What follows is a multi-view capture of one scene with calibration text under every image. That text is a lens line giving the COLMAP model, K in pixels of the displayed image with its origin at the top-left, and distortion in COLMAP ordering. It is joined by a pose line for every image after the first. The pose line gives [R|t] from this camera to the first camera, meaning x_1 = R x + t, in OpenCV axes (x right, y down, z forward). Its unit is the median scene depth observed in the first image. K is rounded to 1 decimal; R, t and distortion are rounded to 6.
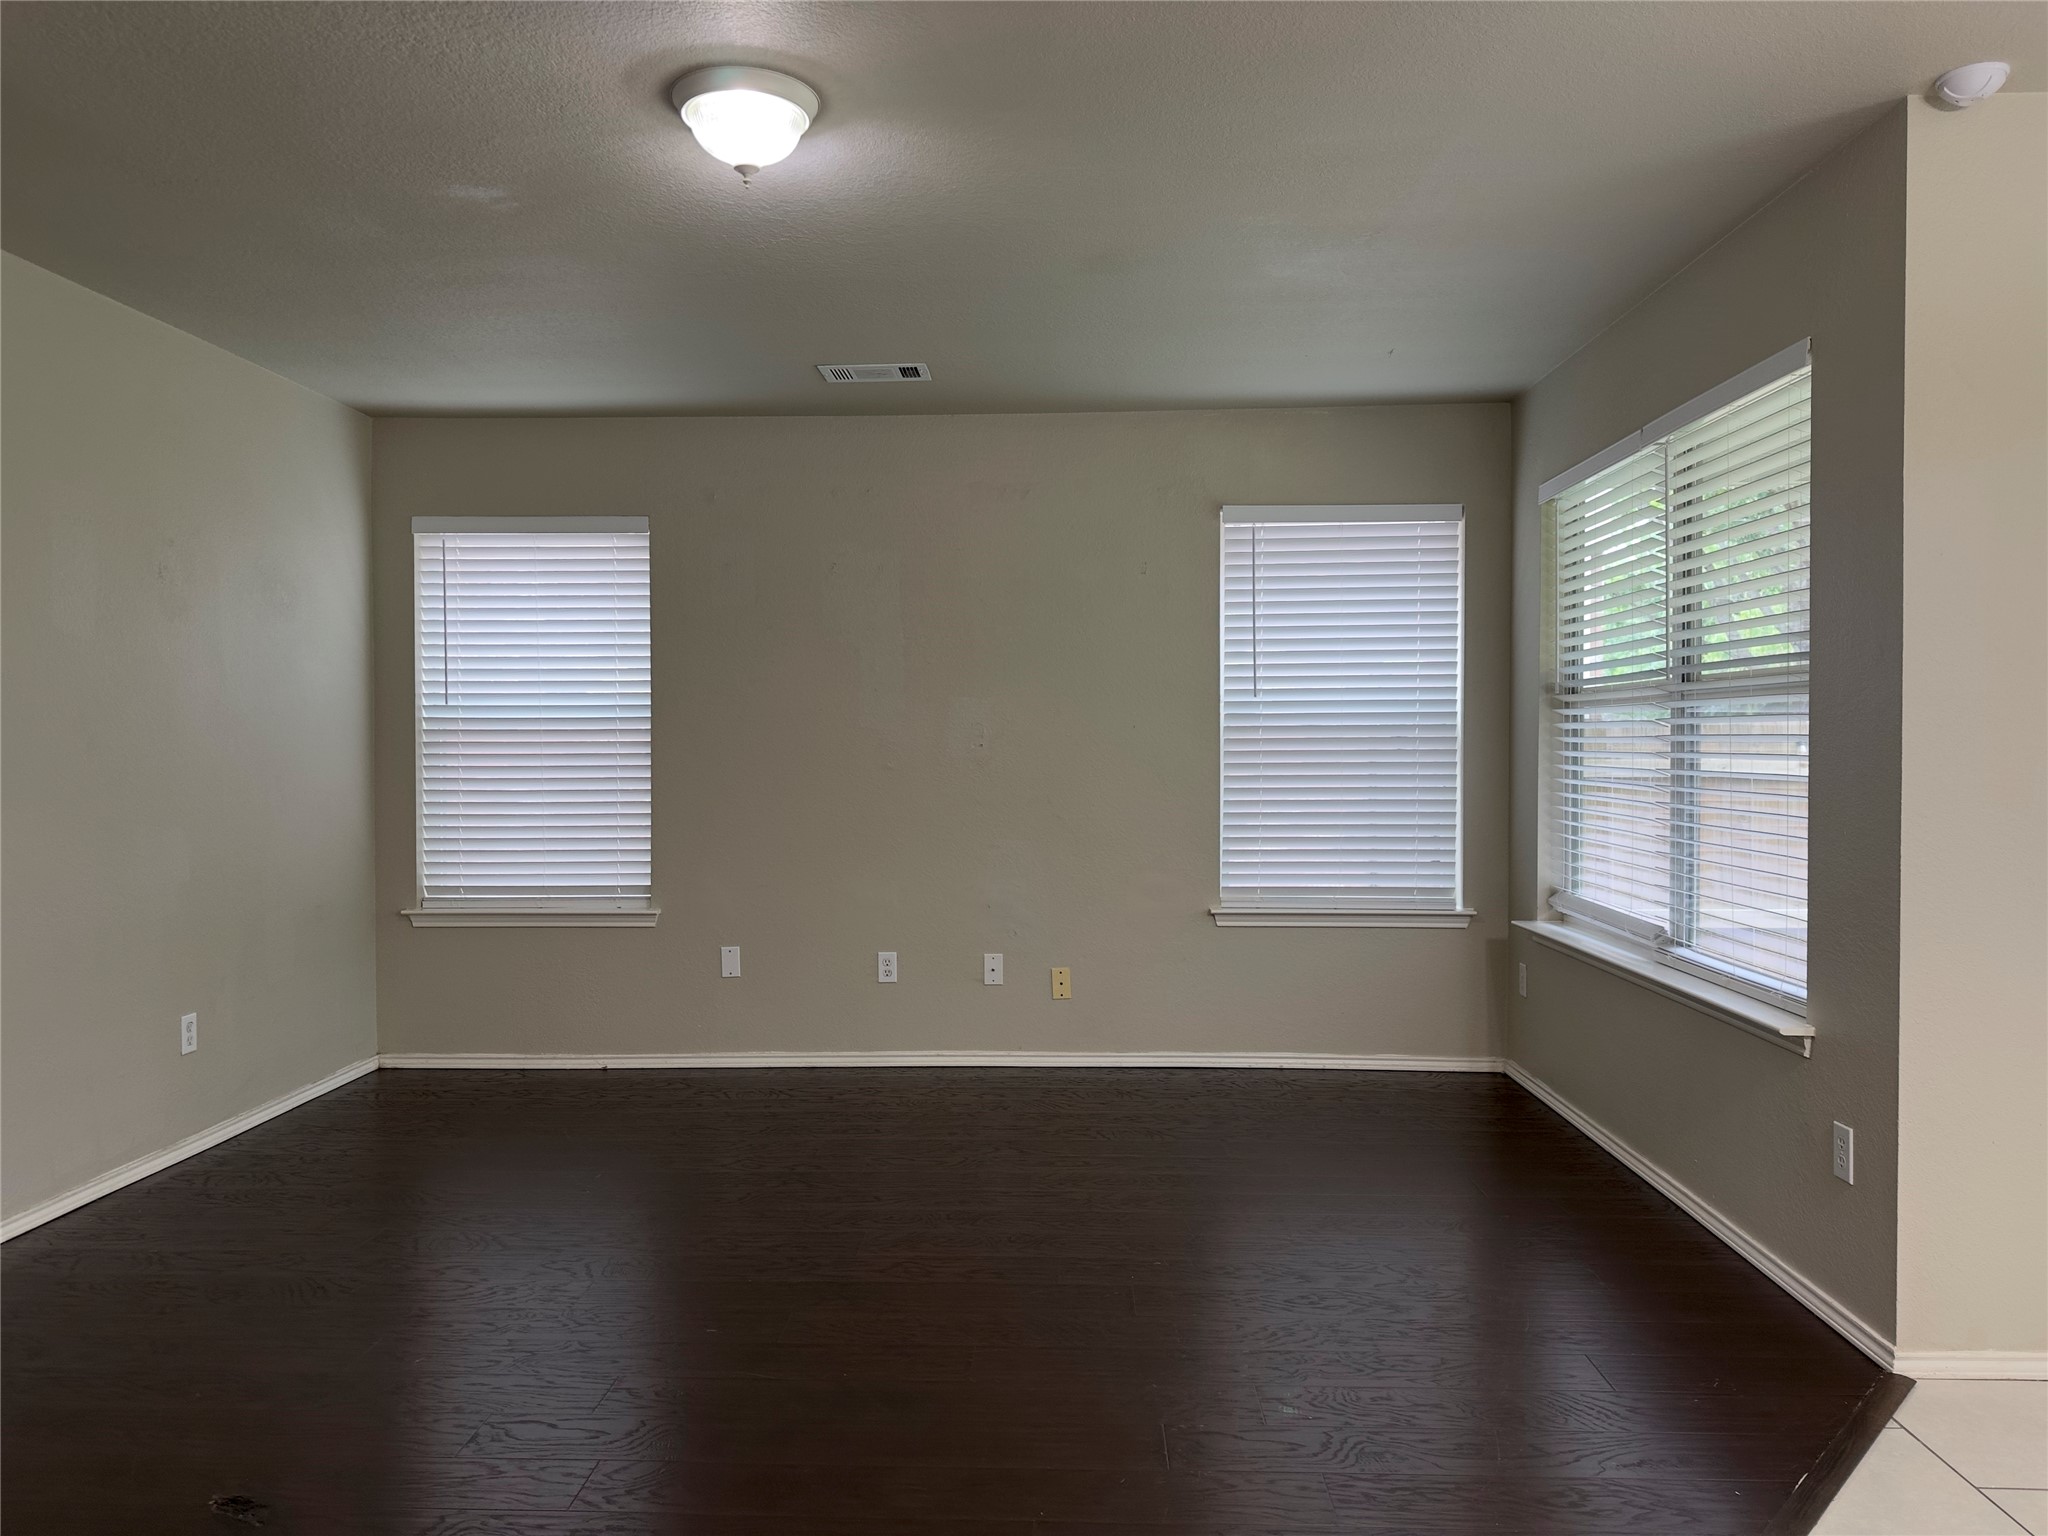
lens RADIAL K [[1423.1, 0, 1024.0], [0, 1423.1, 768.0], [0, 0, 1]] dist [0.167711, -0.201201]
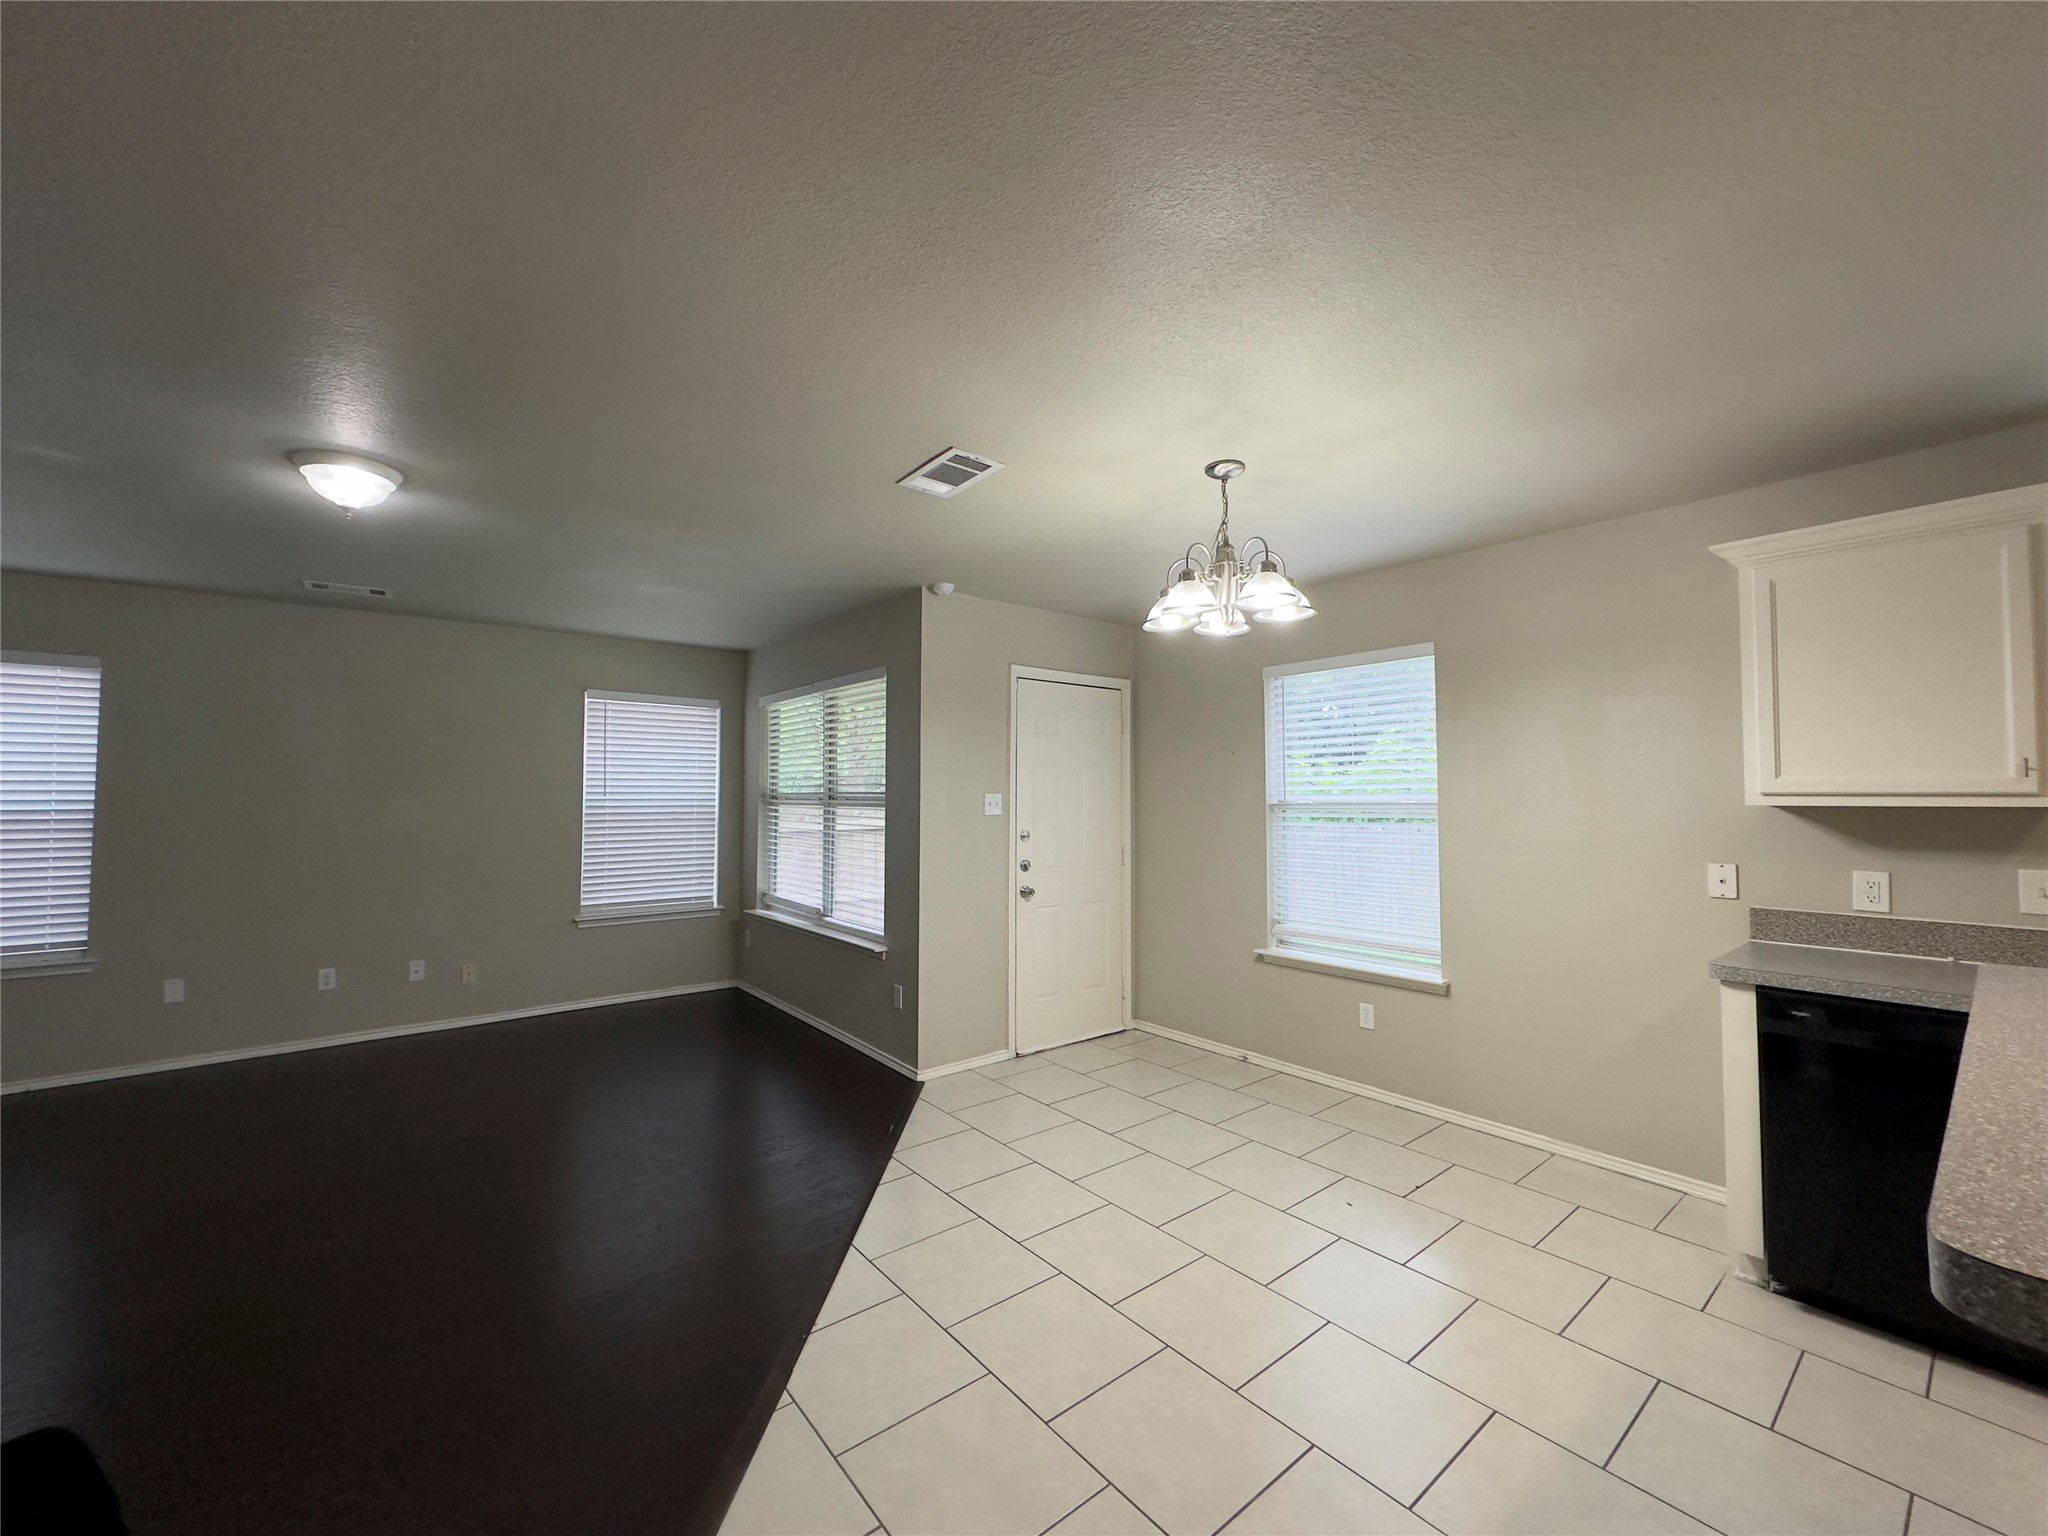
lens RADIAL K [[810.9, 0, 1024.0], [0, 810.9, 768.0], [0, 0, 1]] dist [-0.001359, -0.000129]
pose [[0.753381, 0.028134, 0.656983, -0.116837], [0.006990, 0.998685, -0.050782, -0.032354], [-0.657548, 0.042850, 0.752193, -0.113066]]
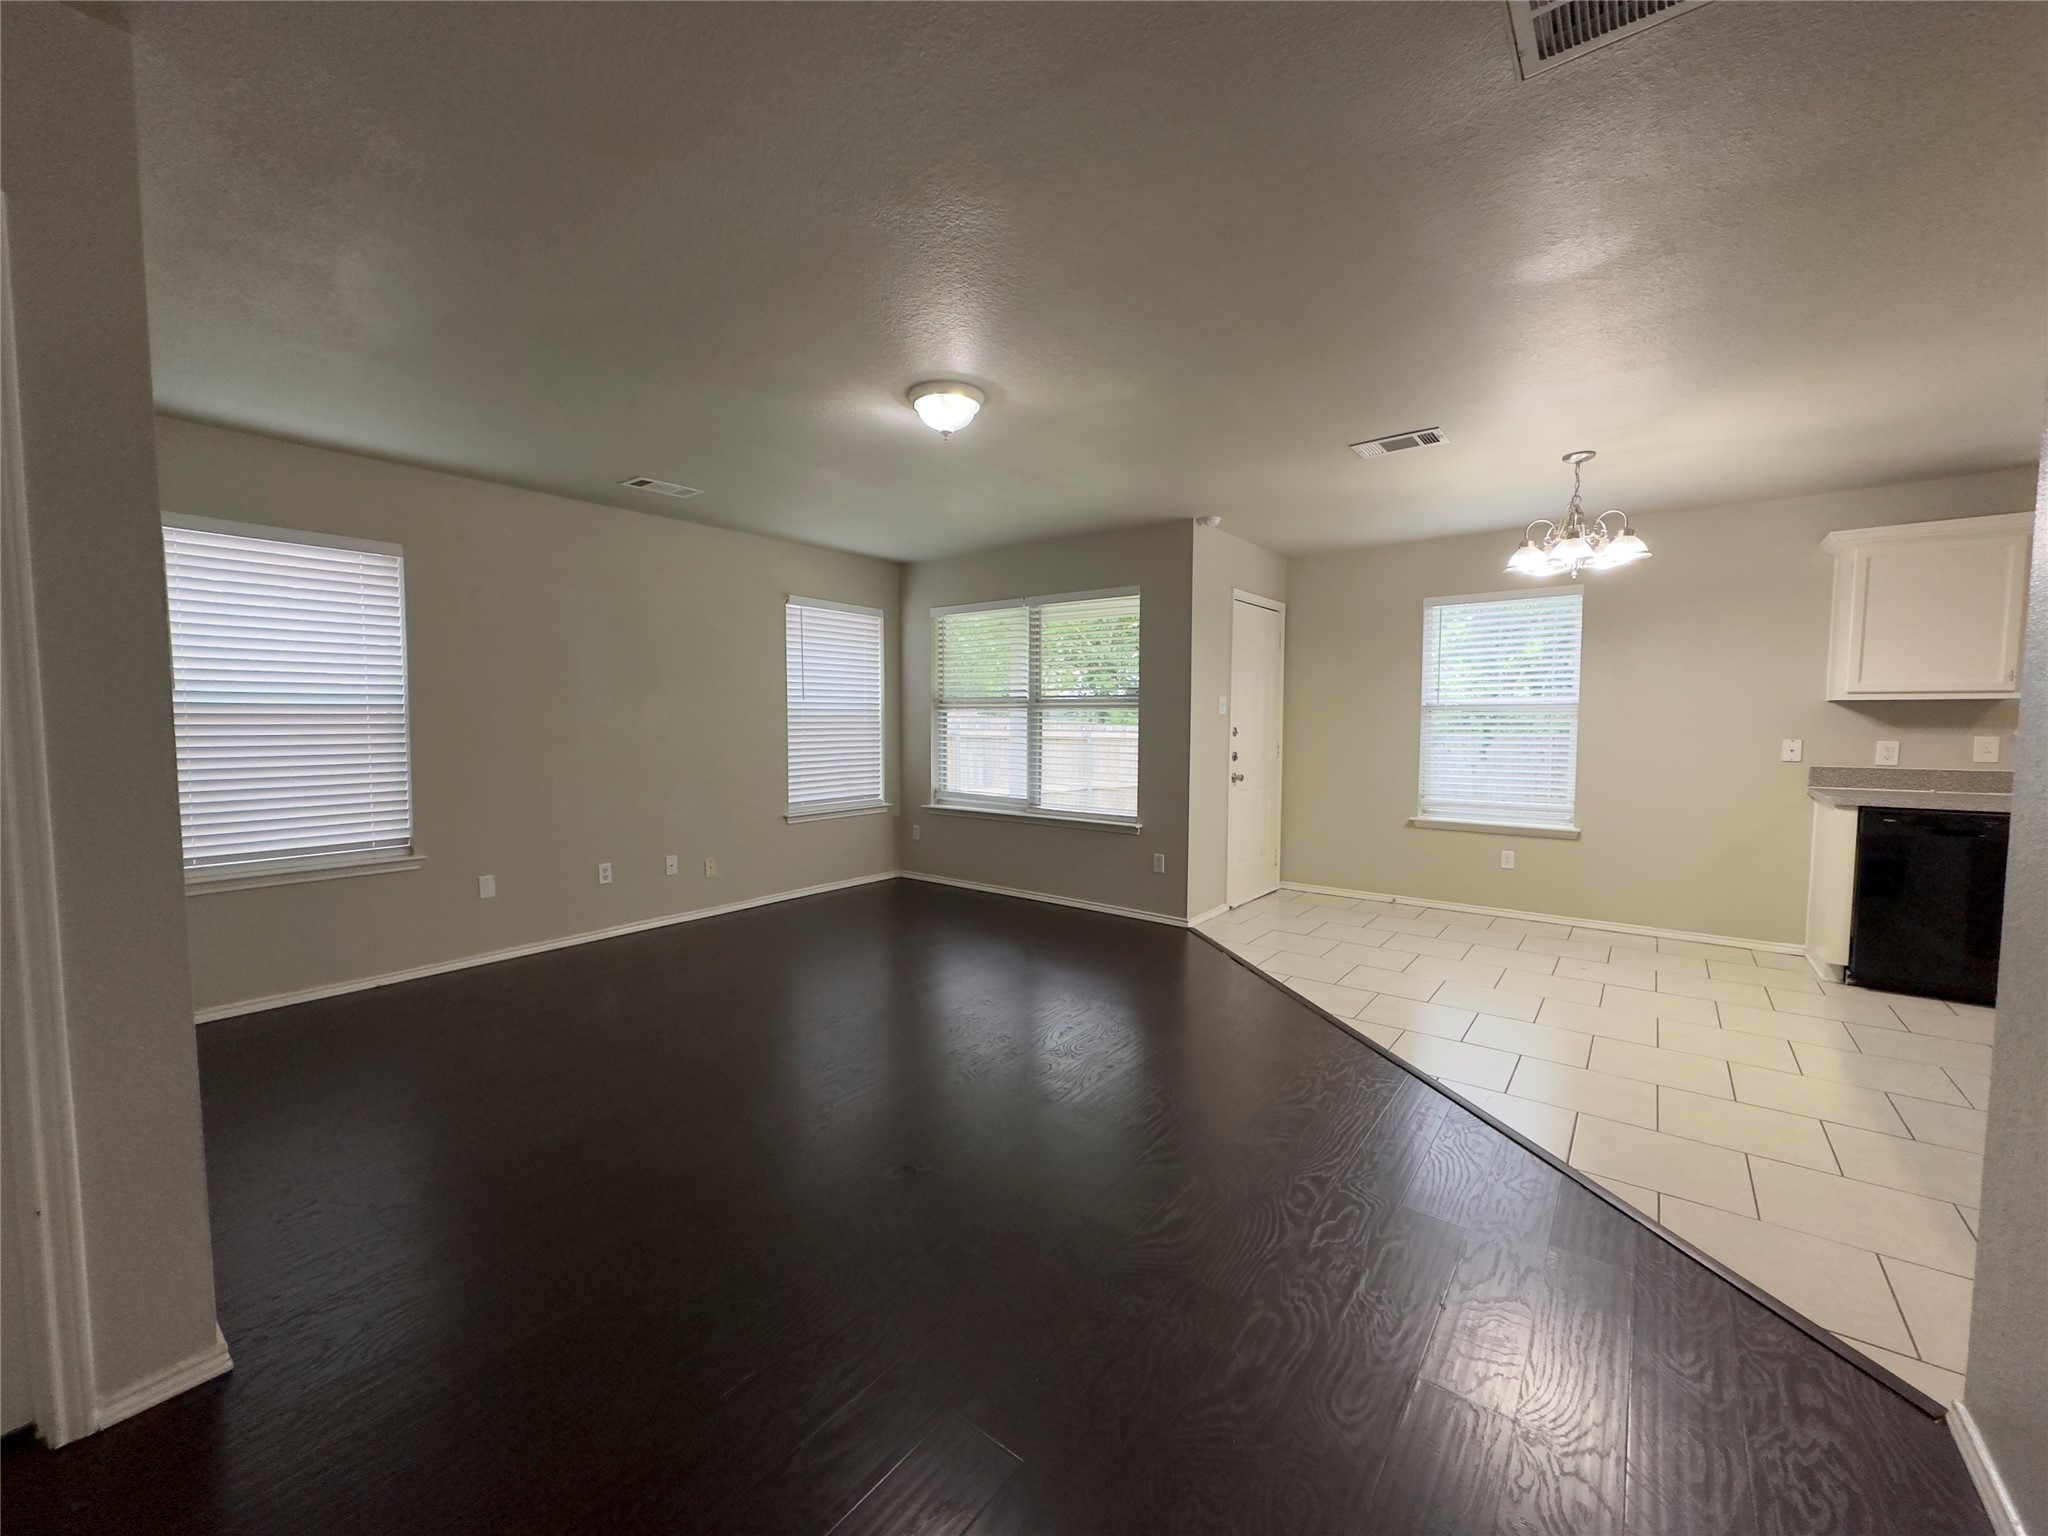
lens RADIAL K [[816.0, 0, 1024.0], [0, 816.0, 768.0], [0, 0, 1]] dist [0.000373, -0.000293]
pose [[0.580607, -0.045238, 0.812926, -0.574238], [0.008793, 0.998745, 0.049298, -0.011170], [-0.814137, -0.021475, 0.580276, 0.155959]]
